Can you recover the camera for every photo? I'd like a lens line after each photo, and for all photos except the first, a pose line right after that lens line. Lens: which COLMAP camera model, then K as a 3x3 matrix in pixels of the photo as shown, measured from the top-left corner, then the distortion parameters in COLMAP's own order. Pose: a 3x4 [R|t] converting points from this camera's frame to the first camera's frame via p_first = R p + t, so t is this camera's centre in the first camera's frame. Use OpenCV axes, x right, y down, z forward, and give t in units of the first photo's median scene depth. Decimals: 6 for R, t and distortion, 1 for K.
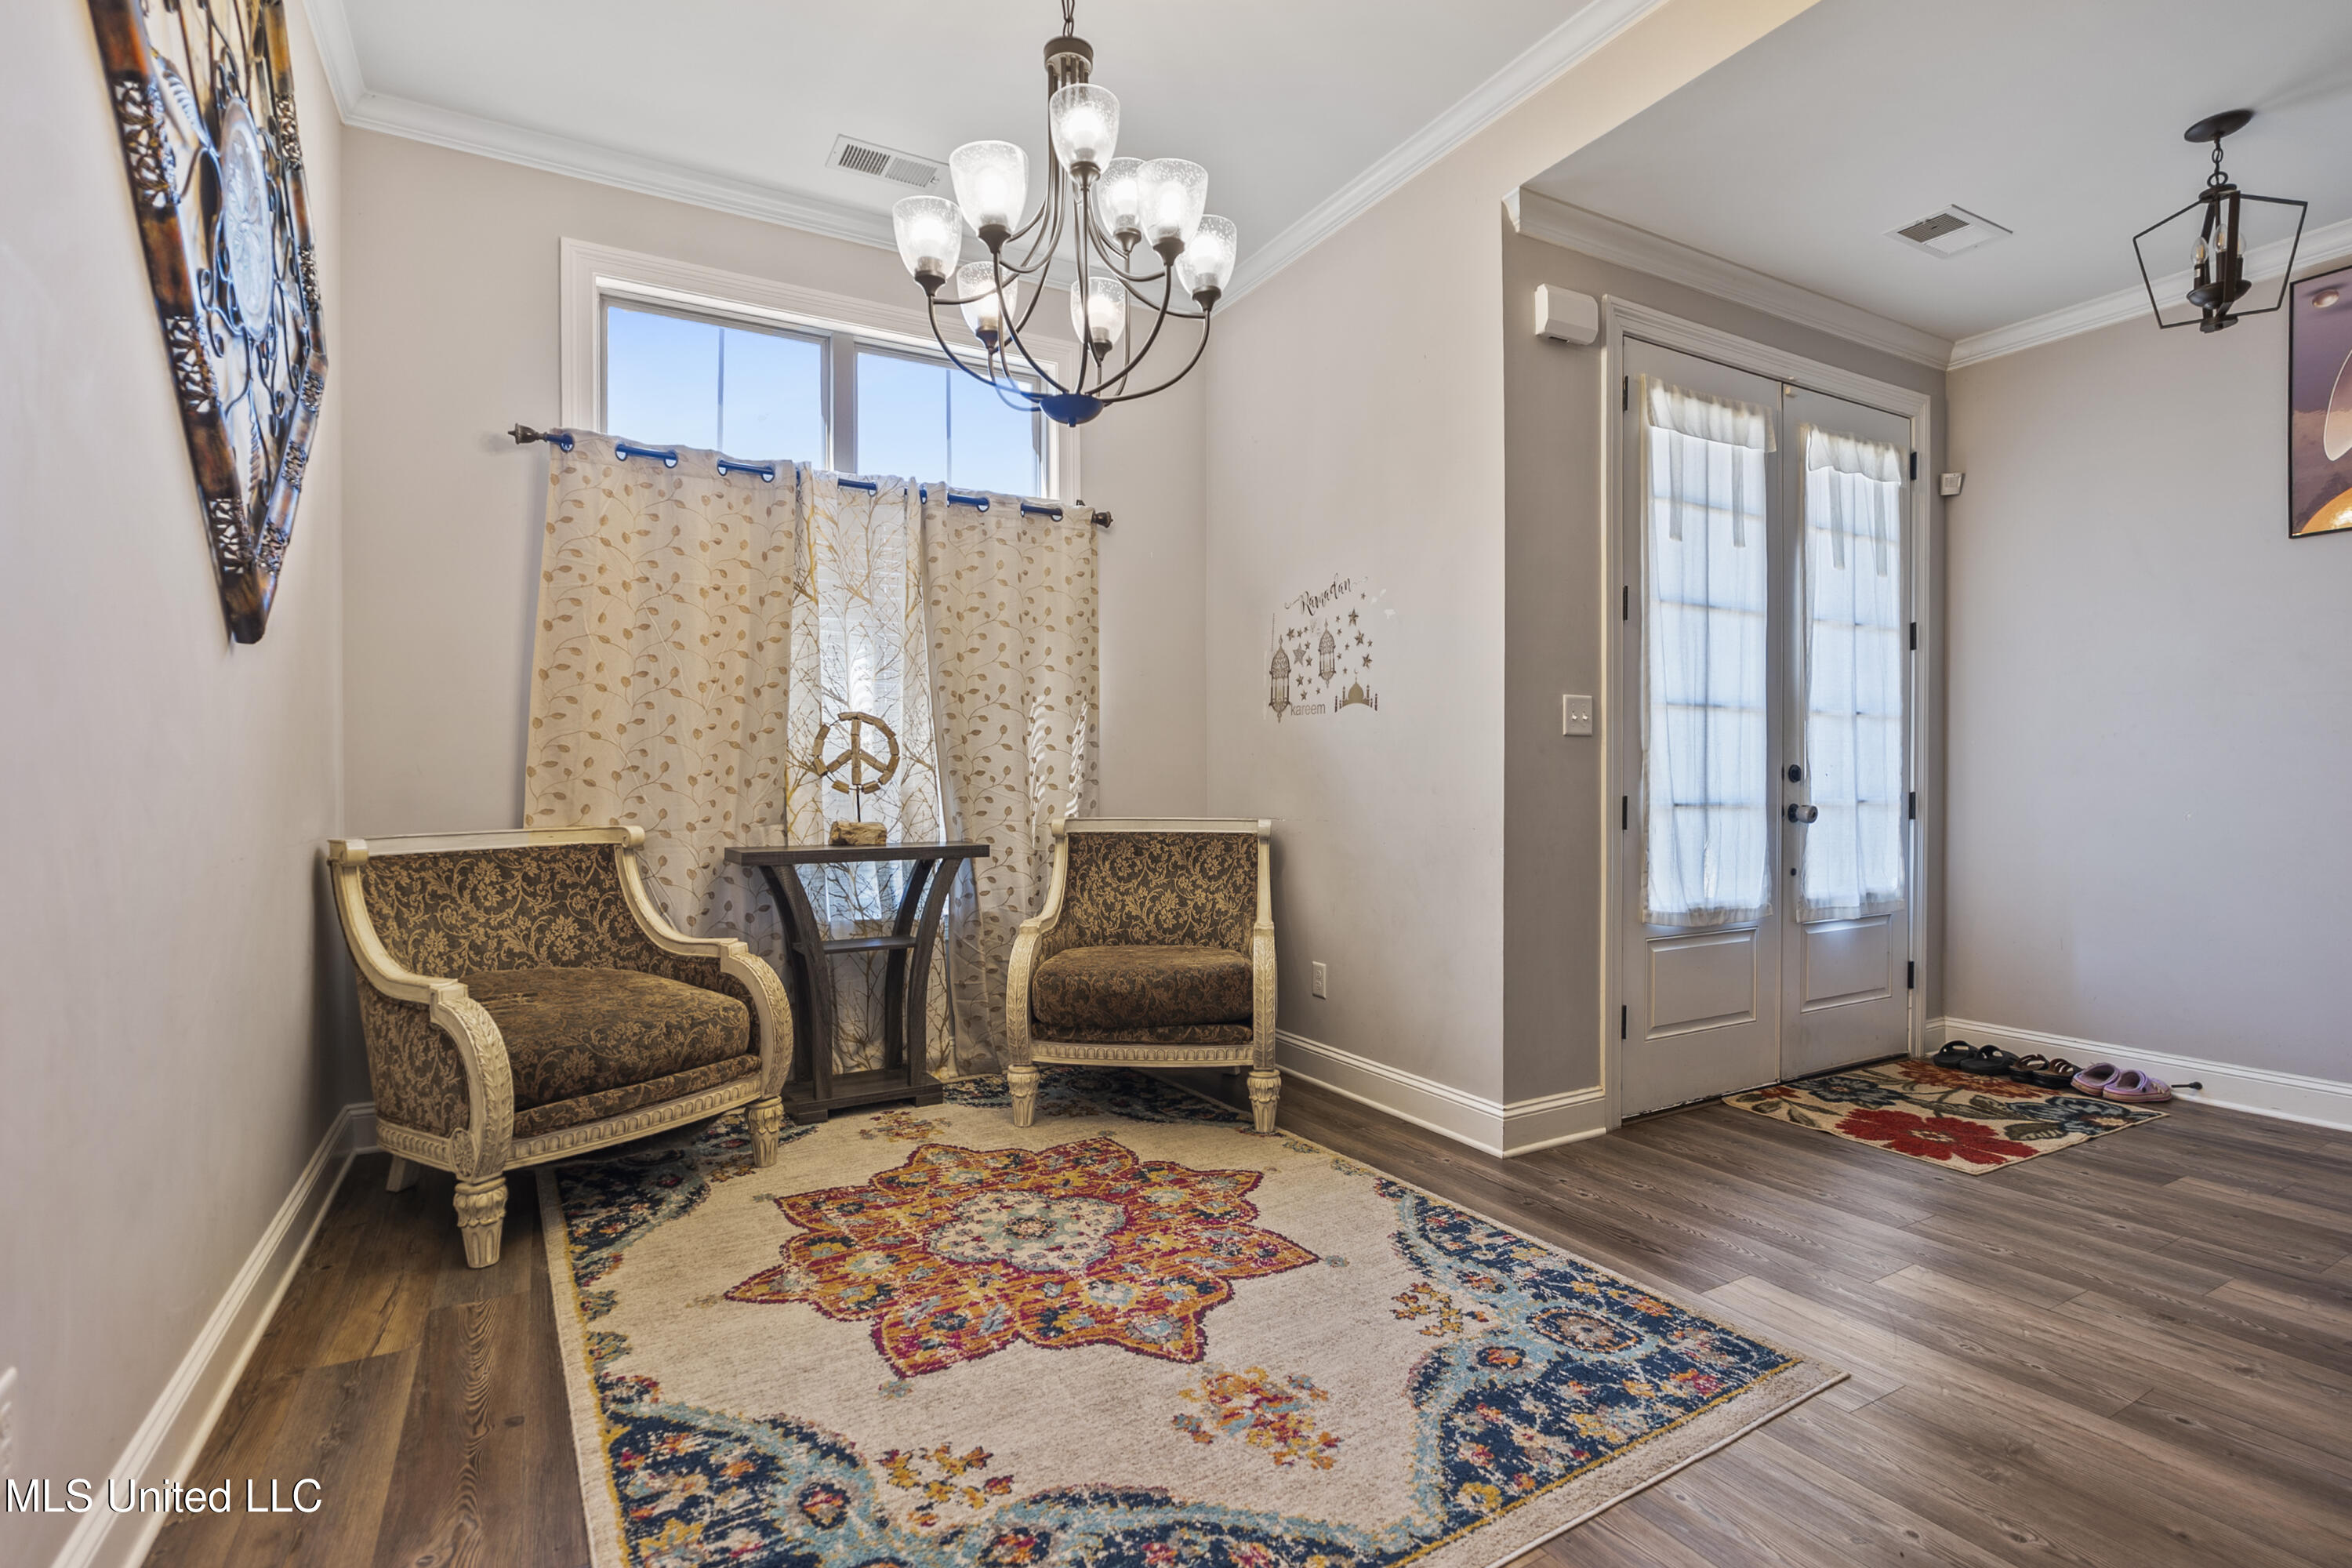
lens RADIAL K [[1087.5, 0, 1162.9], [0, 1087.5, 779.7], [0, 0, 1]] dist [-0.009943, 0.000134]
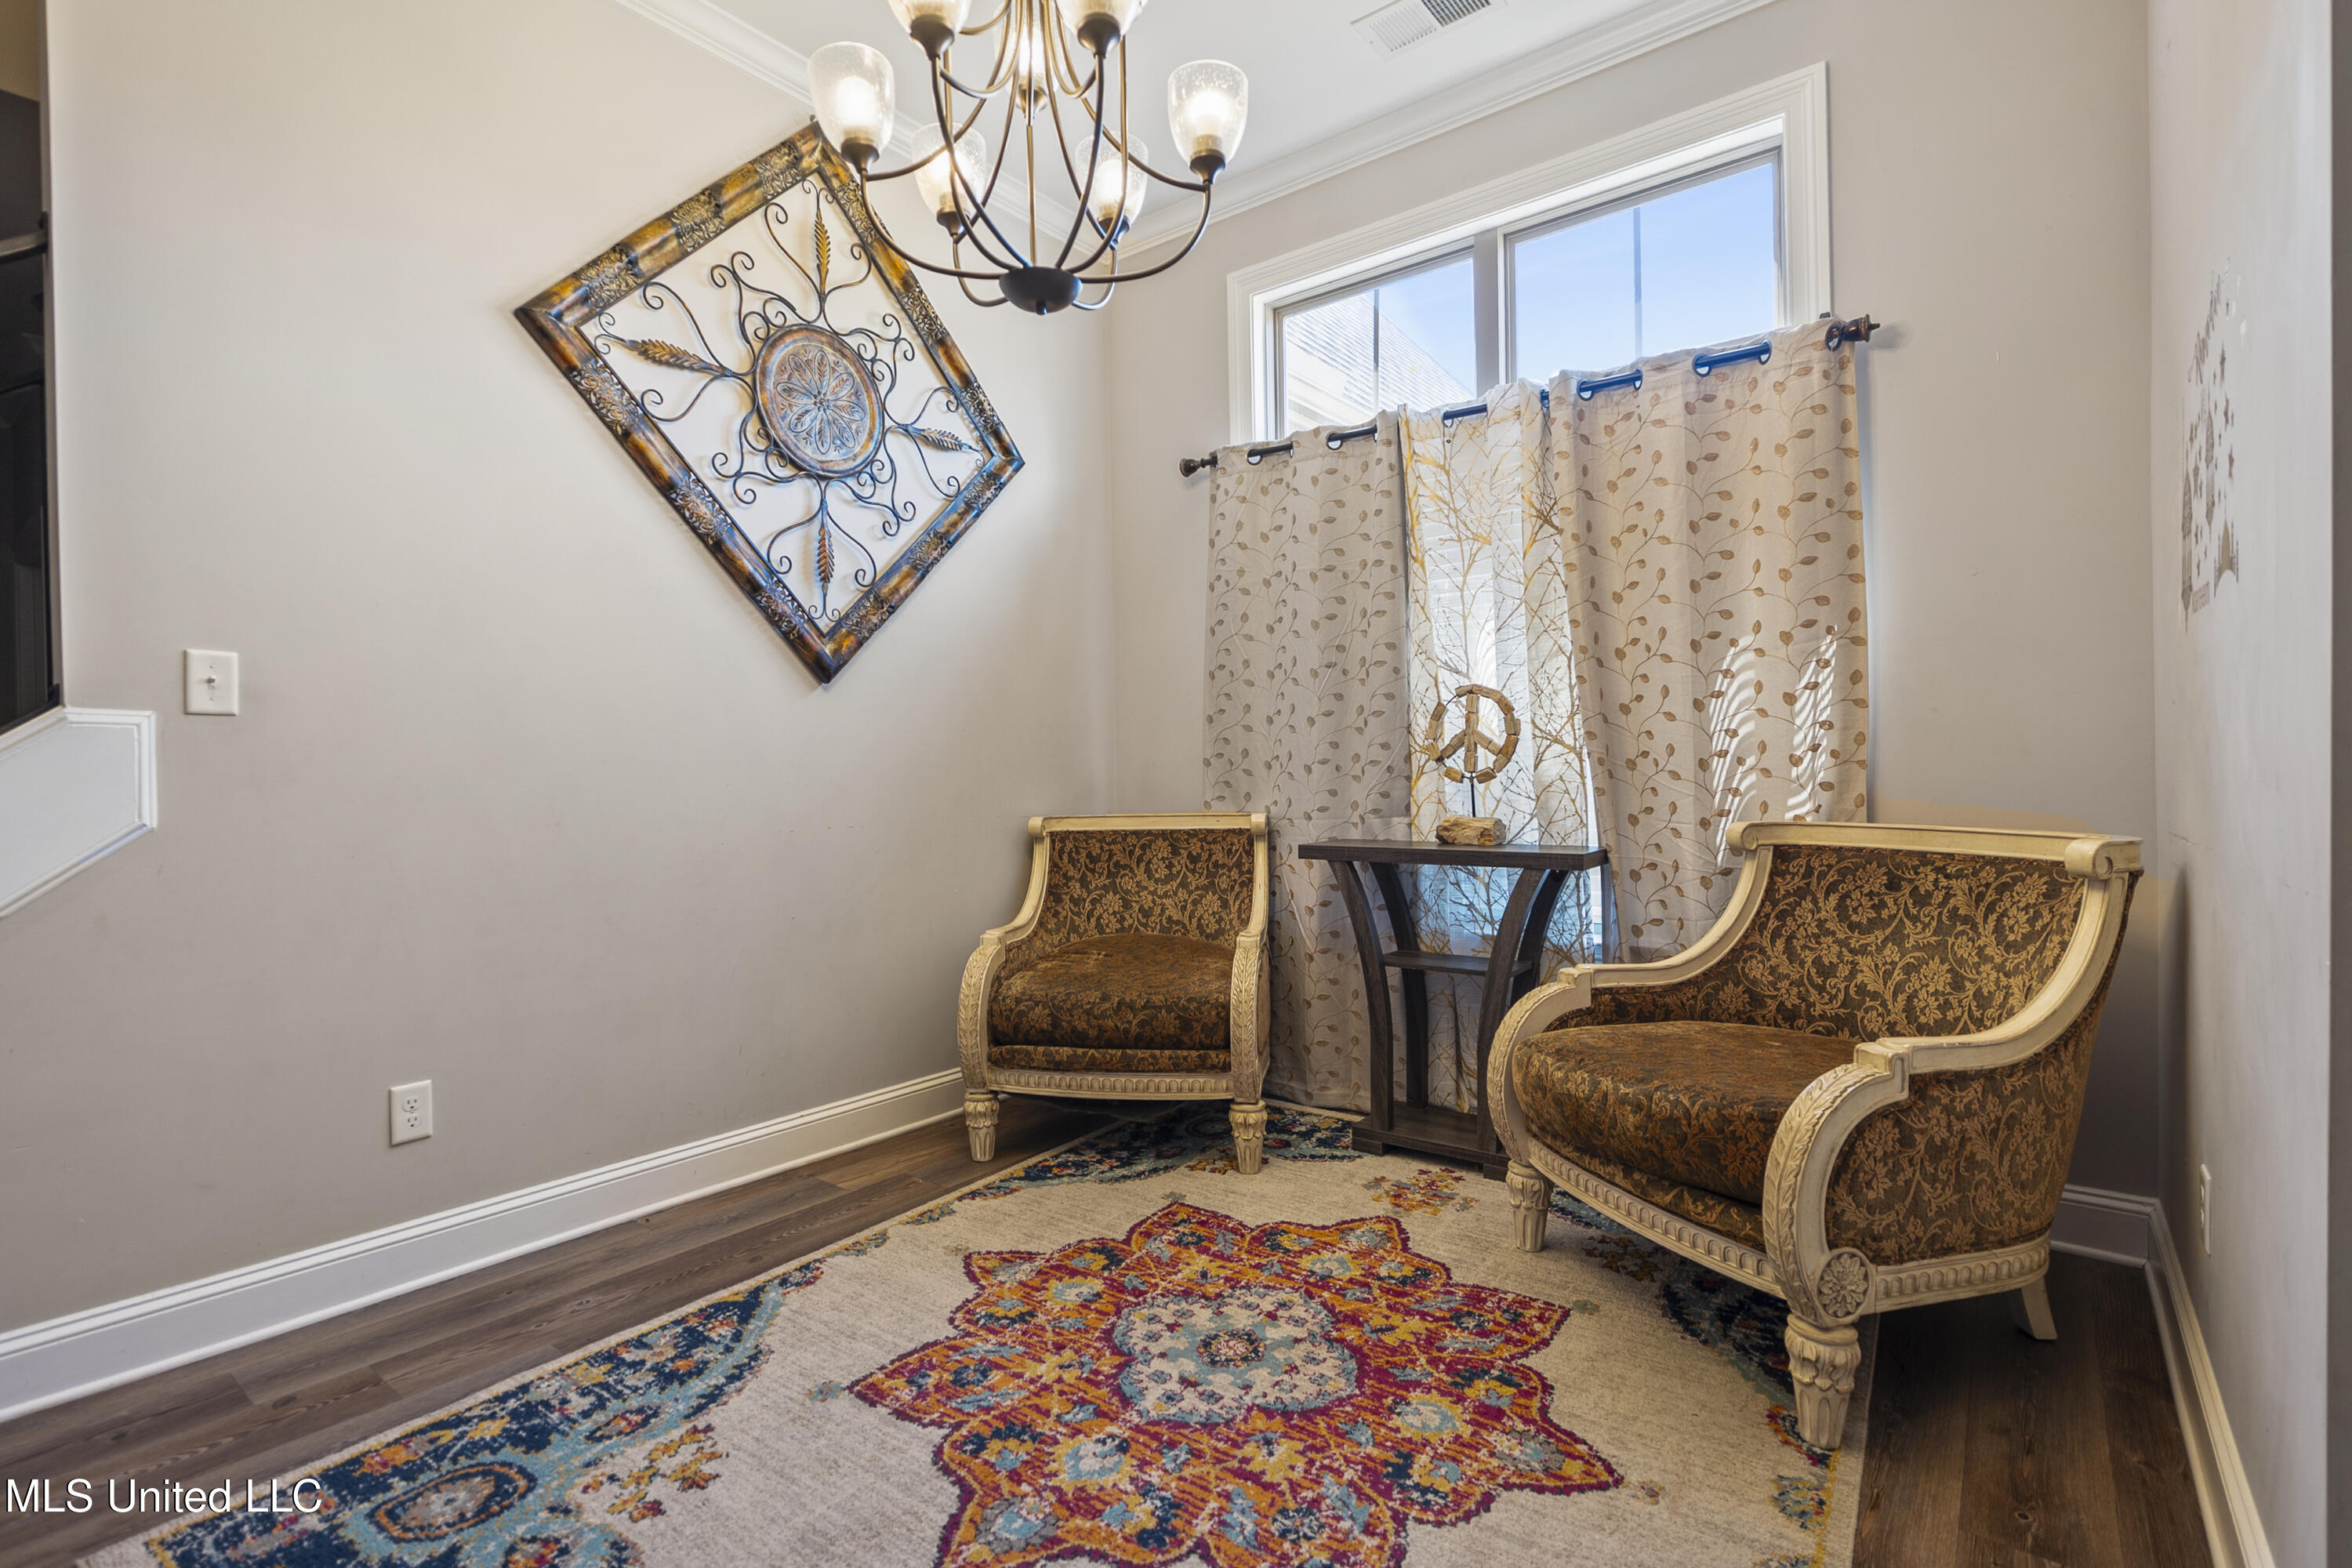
lens RADIAL K [[1087.5, 0, 1184.1], [0, 1087.5, 785.8], [0, 0, 1]] dist [-0.009943, 0.000134]
pose [[0.395533, 0.005151, -0.918437, 0.489505], [0.010842, 0.999888, 0.010277, 0.005046], [0.918388, -0.014023, 0.395433, 0.577600]]
